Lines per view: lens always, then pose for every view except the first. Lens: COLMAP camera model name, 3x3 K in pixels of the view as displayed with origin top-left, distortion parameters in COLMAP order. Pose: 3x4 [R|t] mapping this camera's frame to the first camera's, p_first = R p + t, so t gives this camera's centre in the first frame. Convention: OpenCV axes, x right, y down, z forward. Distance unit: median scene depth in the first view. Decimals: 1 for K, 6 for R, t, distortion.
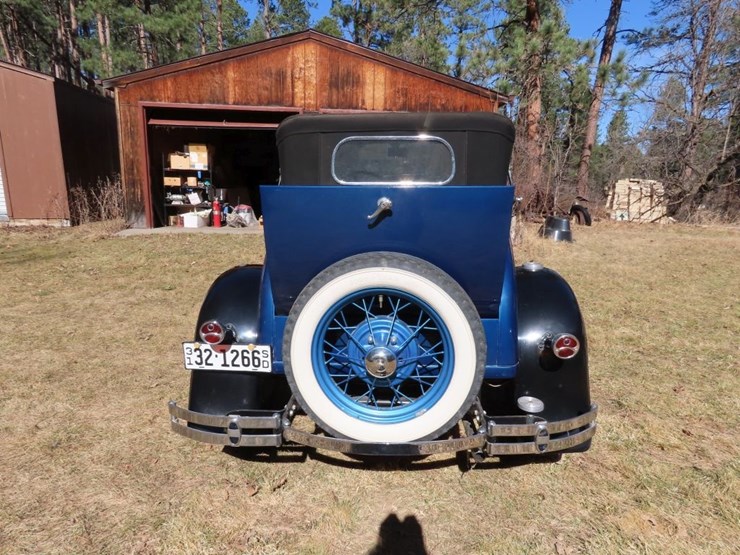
lens RADIAL K [[470.2, 0, 370.6], [0, 470.2, 278.3], [0, 0, 1]] dist [-0.008331, -0.000020]
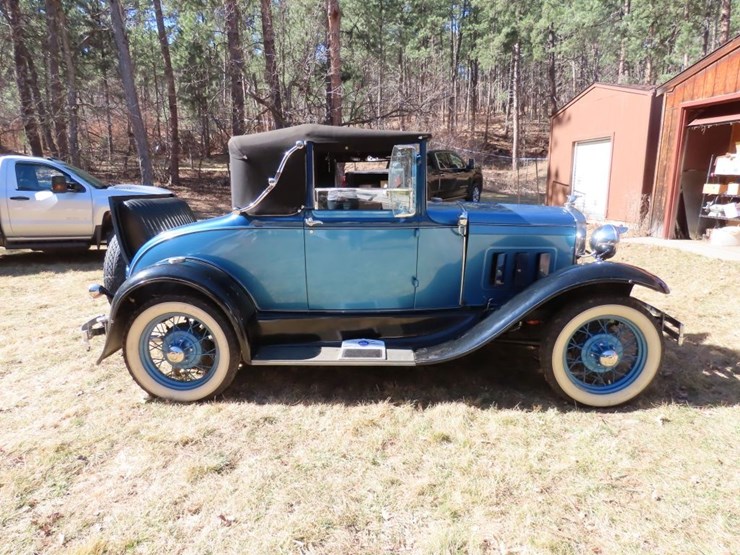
lens RADIAL K [[470.2, 0, 369.5], [0, 470.2, 278.2], [0, 0, 1]] dist [-0.008331, -0.000020]
pose [[0.020259, 0.192377, -0.981112, 0.460672], [-0.200298, 0.962200, 0.184533, -0.088530], [0.979525, 0.192777, 0.058026, 0.399468]]
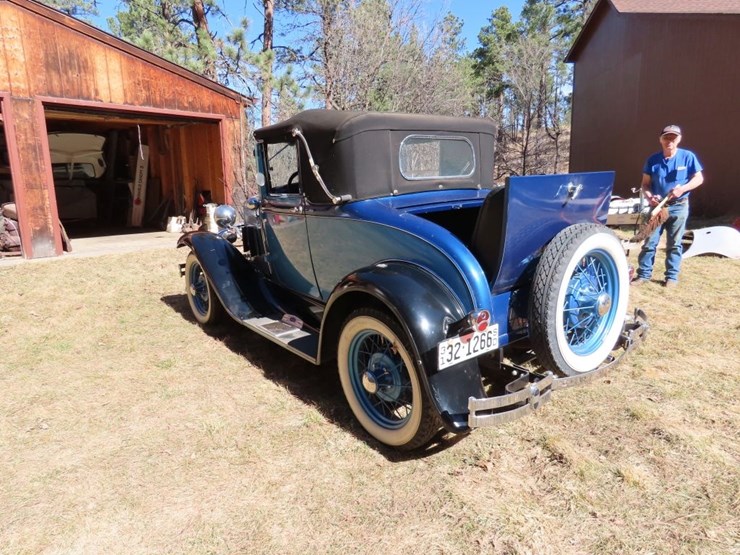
lens RADIAL K [[470.2, 0, 376.9], [0, 470.2, 278.4], [0, 0, 1]] dist [-0.008331, -0.000020]
pose [[0.725700, -0.170558, 0.666536, -0.266045], [0.174732, 0.982711, 0.061221, -0.018025], [-0.665454, 0.072037, 0.742955, 0.085644]]
